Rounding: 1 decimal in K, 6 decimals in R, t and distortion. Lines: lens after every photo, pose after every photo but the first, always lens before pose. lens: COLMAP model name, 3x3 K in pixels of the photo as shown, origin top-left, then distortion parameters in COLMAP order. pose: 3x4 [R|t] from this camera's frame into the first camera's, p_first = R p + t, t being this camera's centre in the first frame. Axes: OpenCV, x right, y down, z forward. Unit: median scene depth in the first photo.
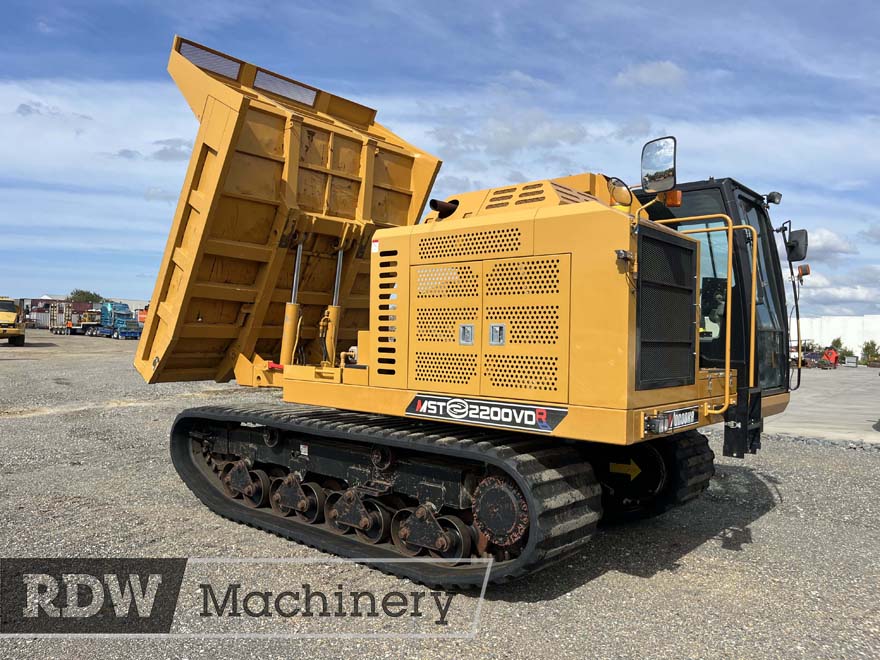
lens RADIAL K [[674.1, 0, 439.9], [0, 674.1, 328.4], [0, 0, 1]] dist [0.033430, -0.015432]
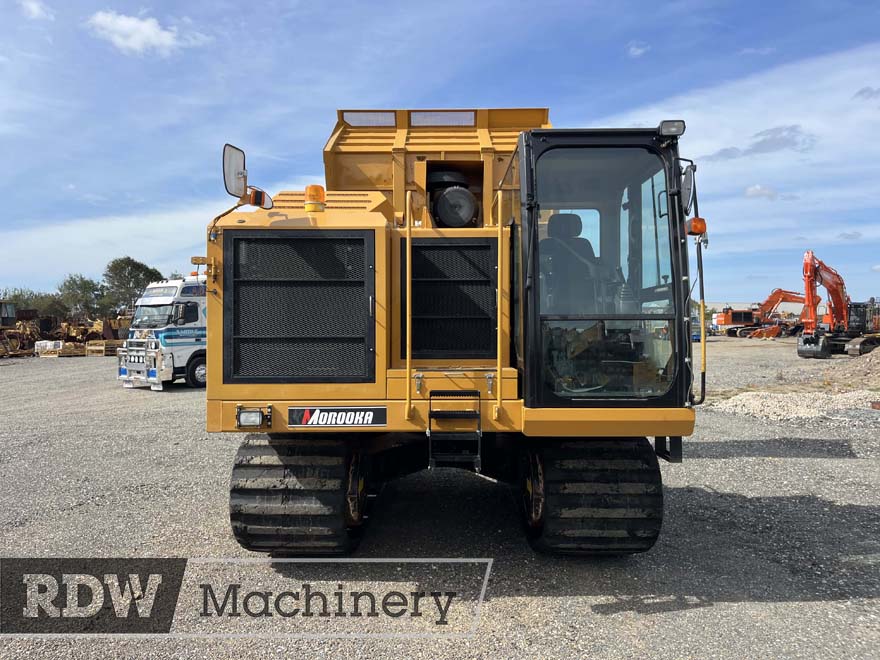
lens RADIAL K [[674.1, 0, 439.5], [0, 674.1, 329.3], [0, 0, 1]] dist [0.033430, -0.015432]
pose [[0.637099, -0.028625, -0.770250, 0.881760], [0.024742, 0.999555, -0.016682, 0.022885], [0.770385, -0.008429, 0.637523, 0.382860]]
